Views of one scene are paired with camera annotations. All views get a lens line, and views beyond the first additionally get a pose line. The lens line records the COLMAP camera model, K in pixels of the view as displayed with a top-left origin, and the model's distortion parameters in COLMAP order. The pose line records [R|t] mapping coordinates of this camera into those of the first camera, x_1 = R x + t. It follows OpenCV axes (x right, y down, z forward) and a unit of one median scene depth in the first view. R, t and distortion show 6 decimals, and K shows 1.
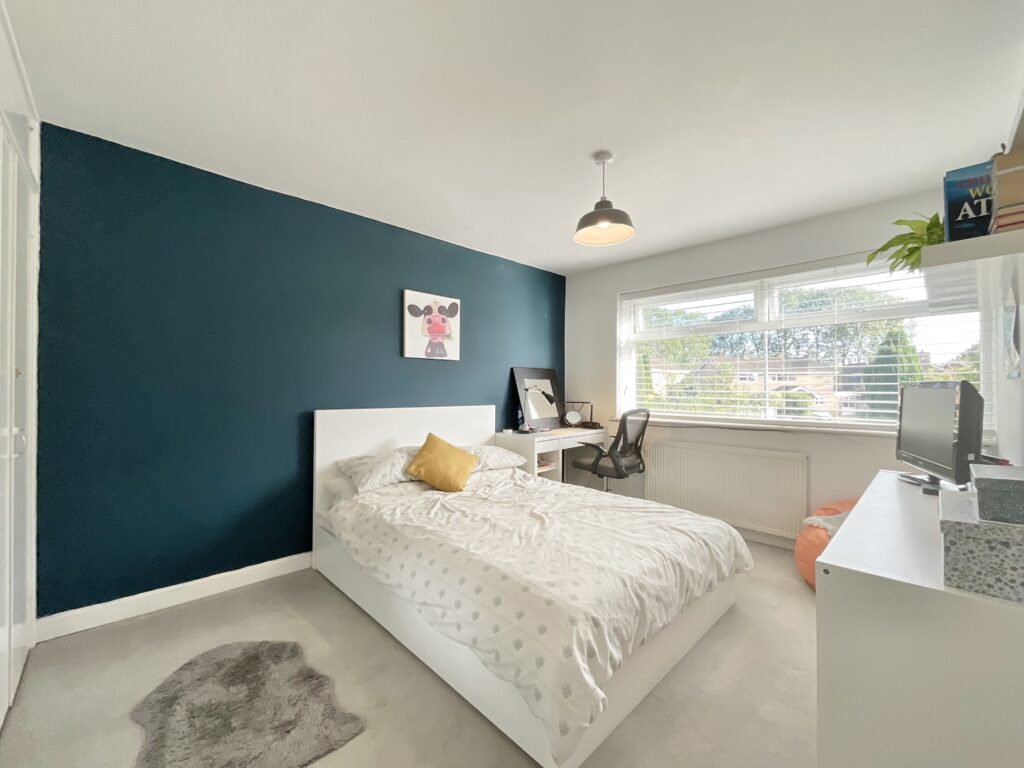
lens RADIAL K [[416.8, 0, 514.7], [0, 416.8, 386.2], [0, 0, 1]] dist [0.001447, -0.000655]
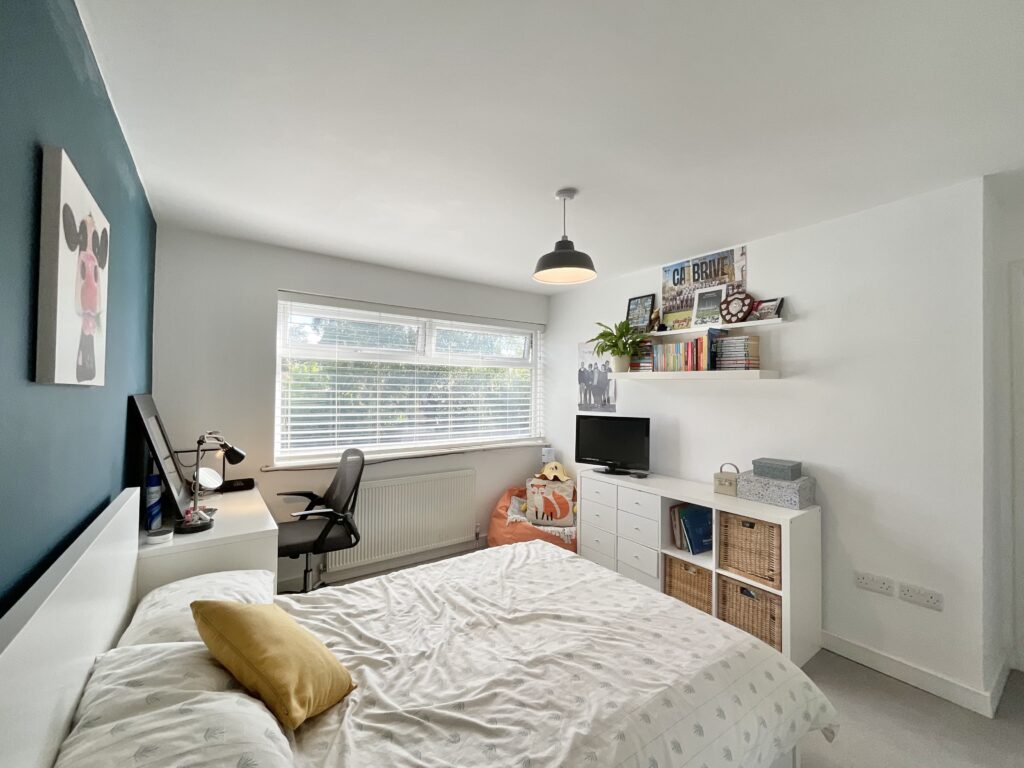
lens RADIAL K [[416.8, 0, 513.7], [0, 416.8, 380.5], [0, 0, 1]] dist [0.001447, -0.000655]
pose [[0.156407, 0.030798, 0.987212, -0.748779], [-0.004061, 0.999525, -0.030539, -0.094541], [-0.987684, 0.000768, 0.156458, 0.975772]]
